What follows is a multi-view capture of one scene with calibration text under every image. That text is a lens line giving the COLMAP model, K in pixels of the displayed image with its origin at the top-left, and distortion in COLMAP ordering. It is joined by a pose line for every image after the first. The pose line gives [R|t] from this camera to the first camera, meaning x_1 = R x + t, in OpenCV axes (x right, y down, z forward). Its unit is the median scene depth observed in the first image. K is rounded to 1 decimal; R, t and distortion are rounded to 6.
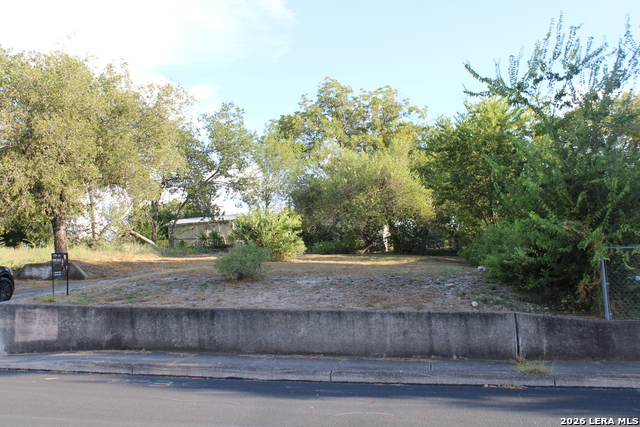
lens RADIAL K [[682.6, 0, 320.0], [0, 682.6, 213.5], [0, 0, 1]] dist [-0.120706, 0.143100]
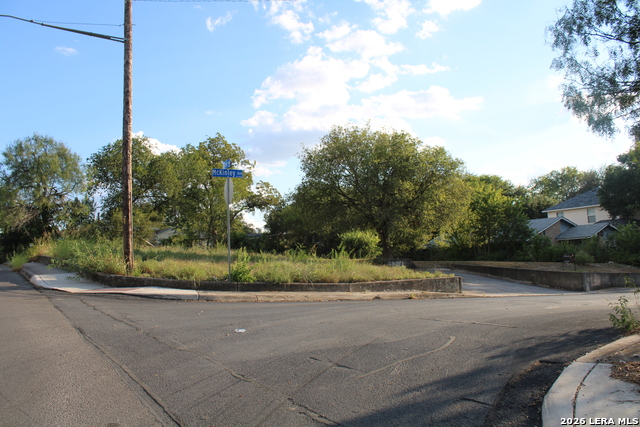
lens RADIAL K [[531.3, 0, 320.0], [0, 531.3, 213.5], [0, 0, 1]] dist [-0.165033, 0.143139]
pose [[0.749636, 0.077049, 0.657350, -2.728752], [-0.055517, 0.997021, -0.053552, 0.069272], [-0.659517, 0.003650, 0.751681, 0.156752]]
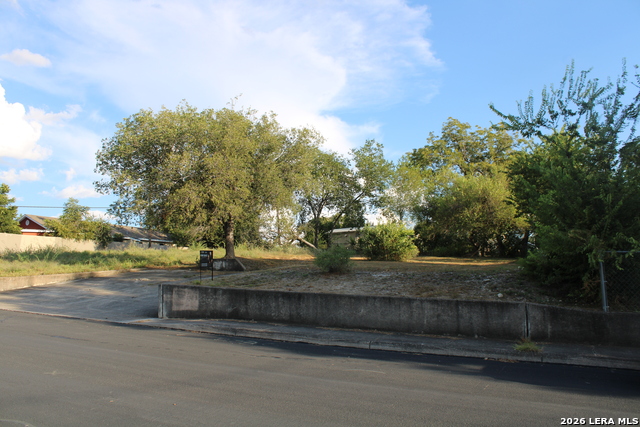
lens RADIAL K [[529.5, 0, 320.0], [0, 529.5, 213.5], [0, 0, 1]] dist [-0.175913, 0.161814]
pose [[0.964970, -0.002355, -0.262349, 0.156479], [-0.003330, 0.999769, -0.021224, 0.003037], [0.262338, 0.021354, 0.964740, -0.018624]]
